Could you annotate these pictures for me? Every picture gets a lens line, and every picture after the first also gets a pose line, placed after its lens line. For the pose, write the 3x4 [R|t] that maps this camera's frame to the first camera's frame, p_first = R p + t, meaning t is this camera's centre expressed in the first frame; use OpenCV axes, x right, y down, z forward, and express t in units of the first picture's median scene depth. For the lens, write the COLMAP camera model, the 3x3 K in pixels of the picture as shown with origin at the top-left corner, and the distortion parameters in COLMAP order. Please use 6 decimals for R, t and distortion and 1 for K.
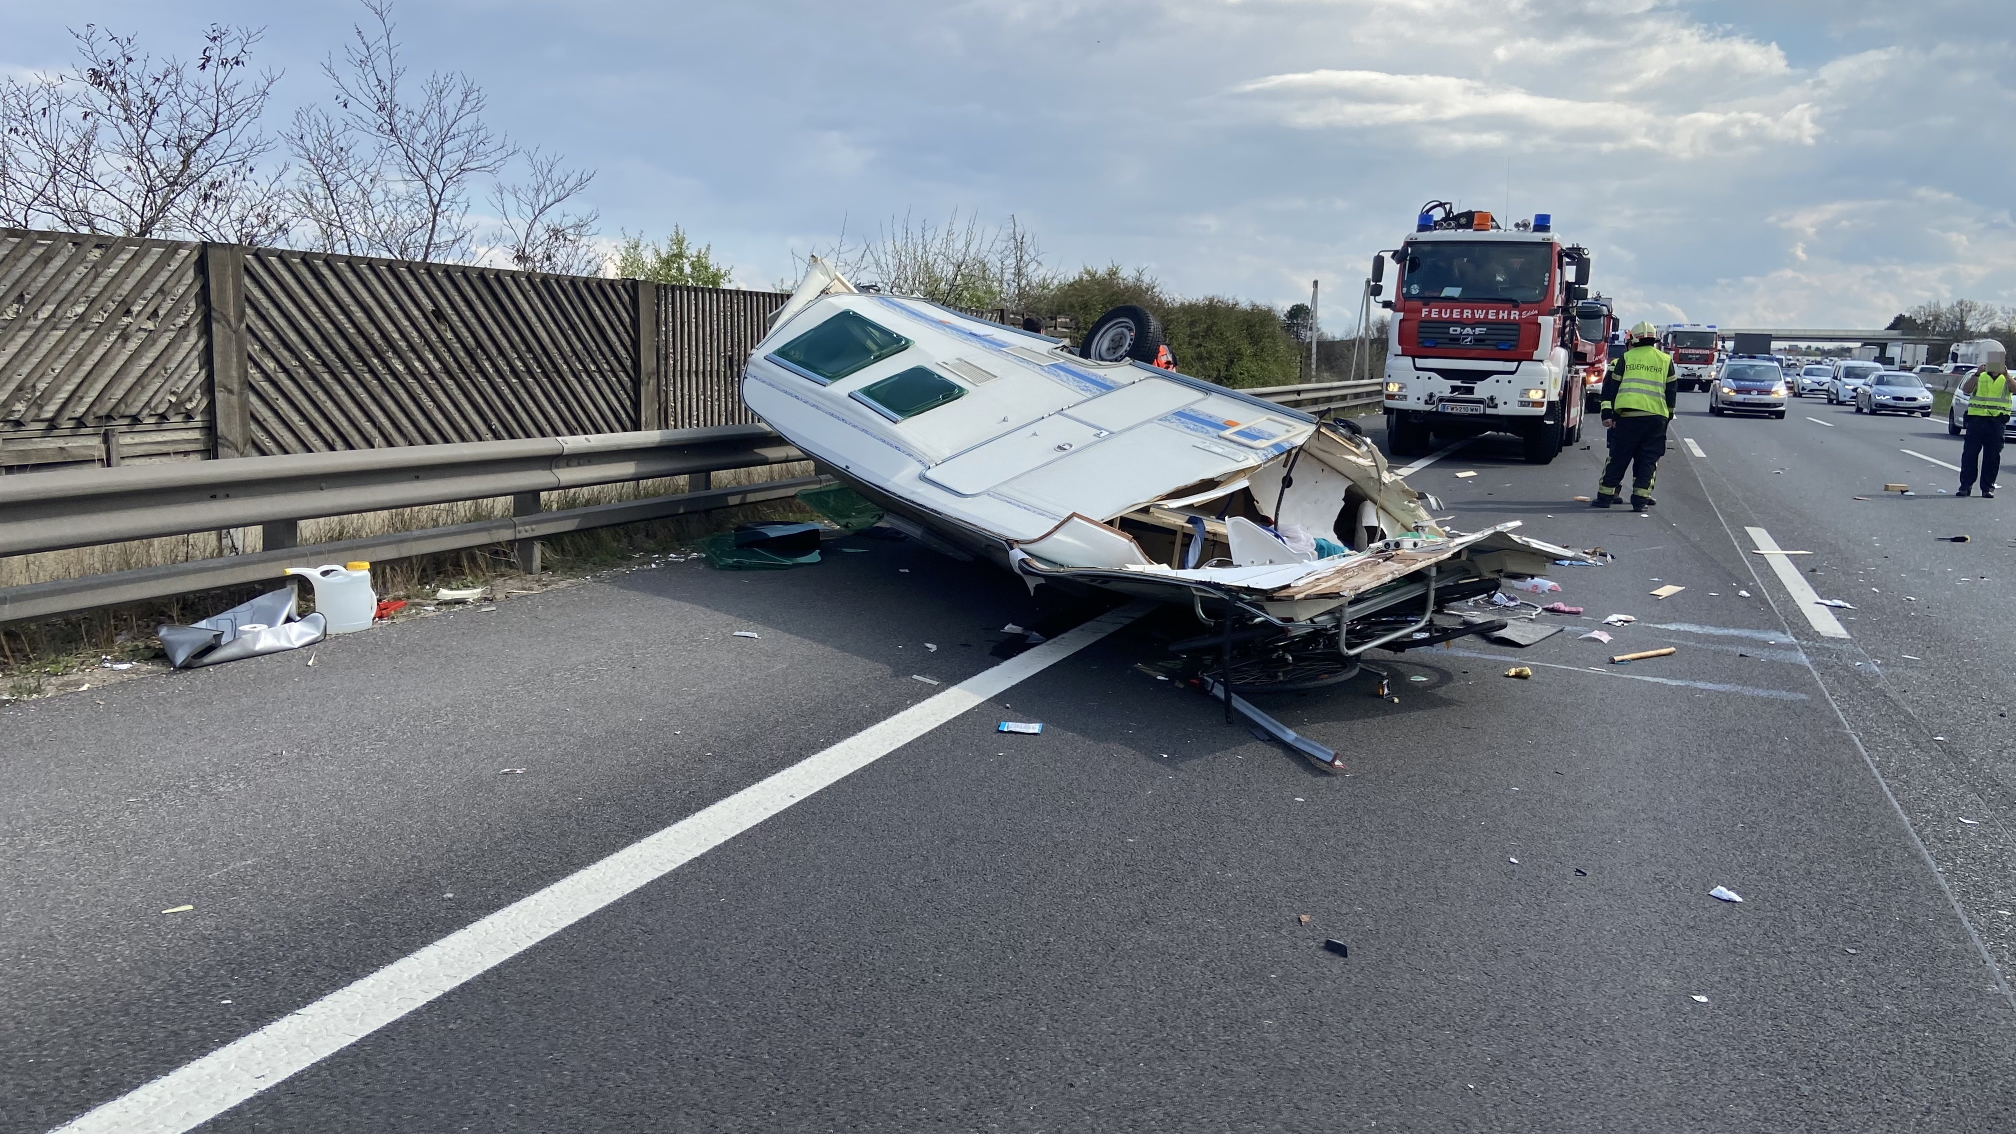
lens RADIAL K [[1561.5, 0, 1008.0], [0, 1561.5, 567.0], [0, 0, 1]] dist [0.053504, 0.003004]
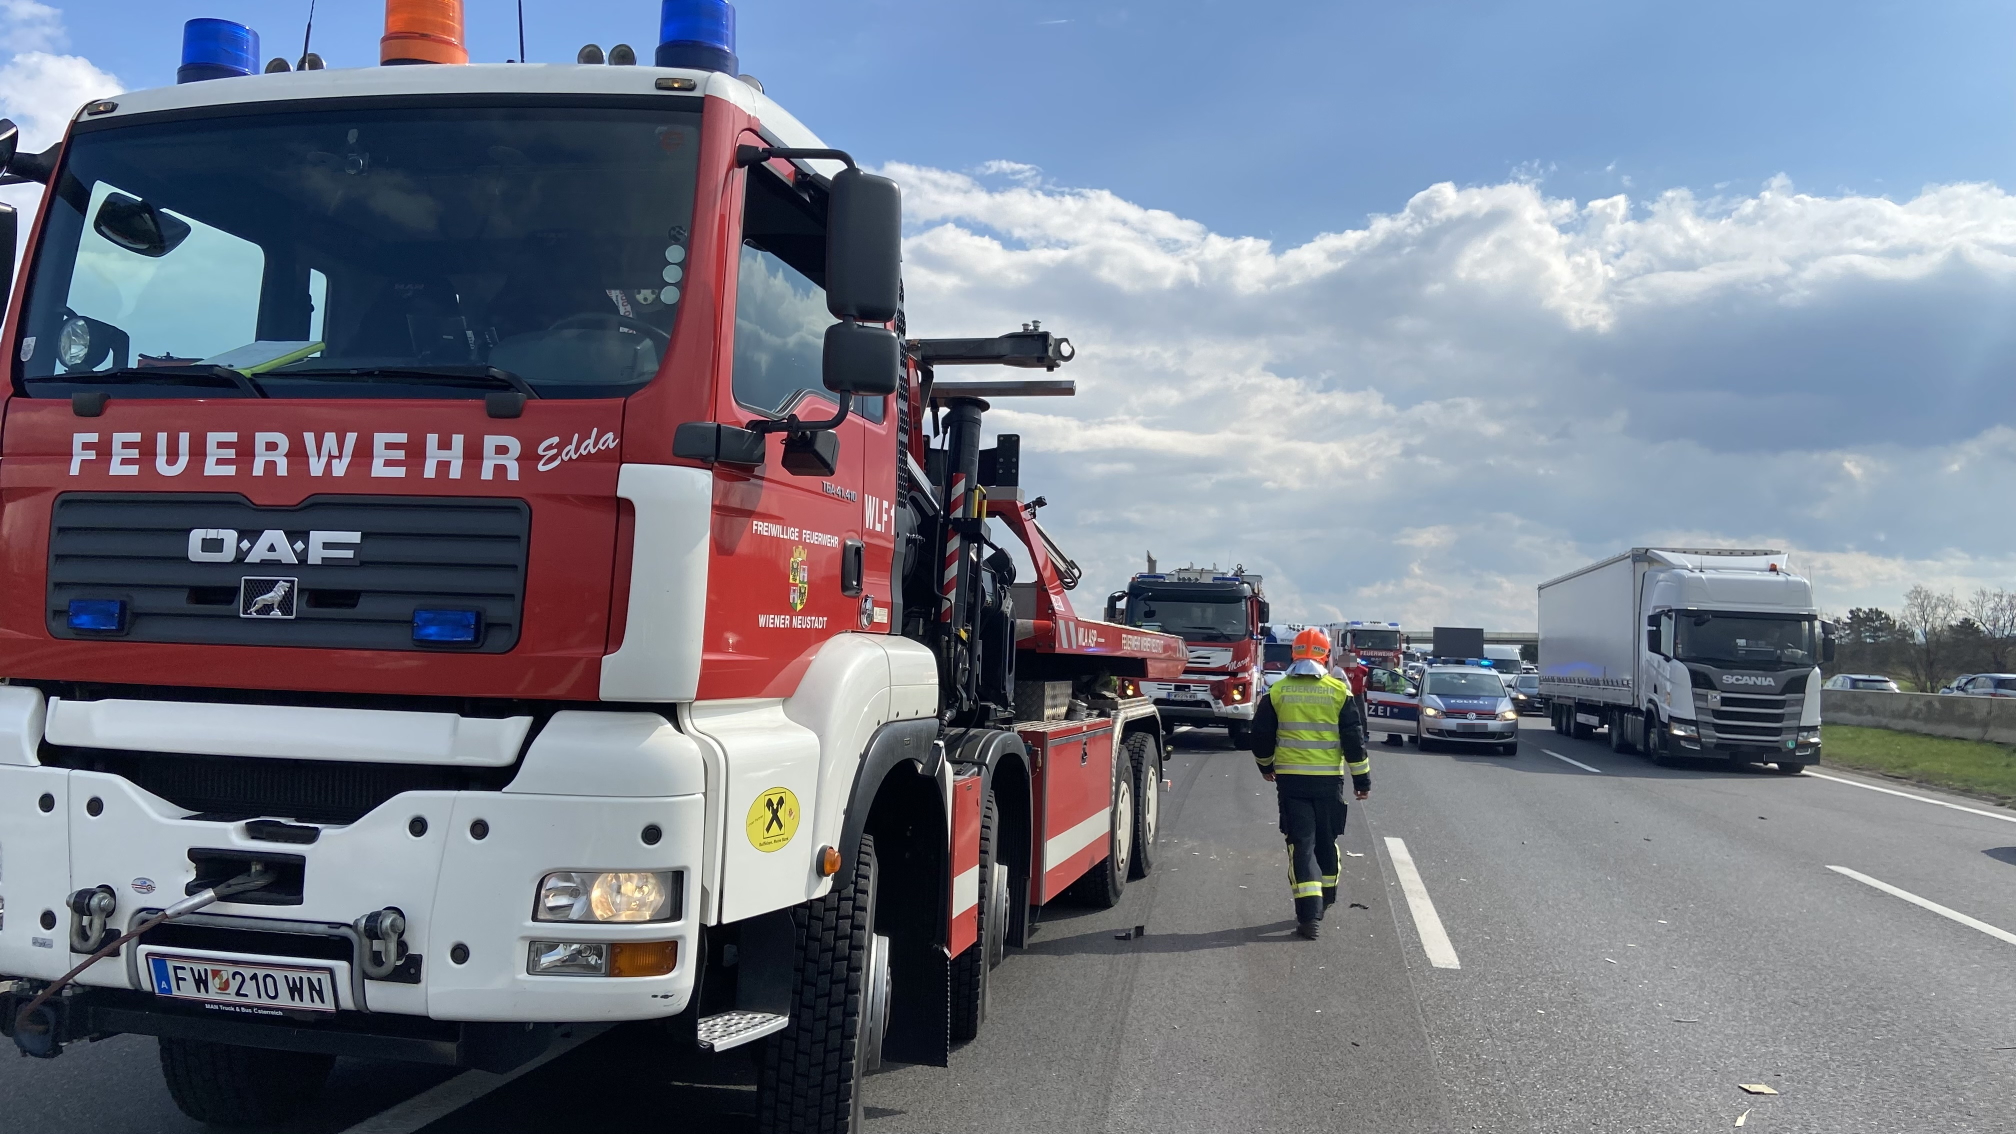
lens RADIAL K [[1561.5, 0, 1008.0], [0, 1561.5, 567.0], [0, 0, 1]] dist [0.053504, 0.003004]
pose [[0.984158, 0.001755, 0.177286, 0.343064], [0.032429, 0.981299, -0.189737, -0.110412], [-0.174303, 0.192480, 0.965697, 0.807632]]
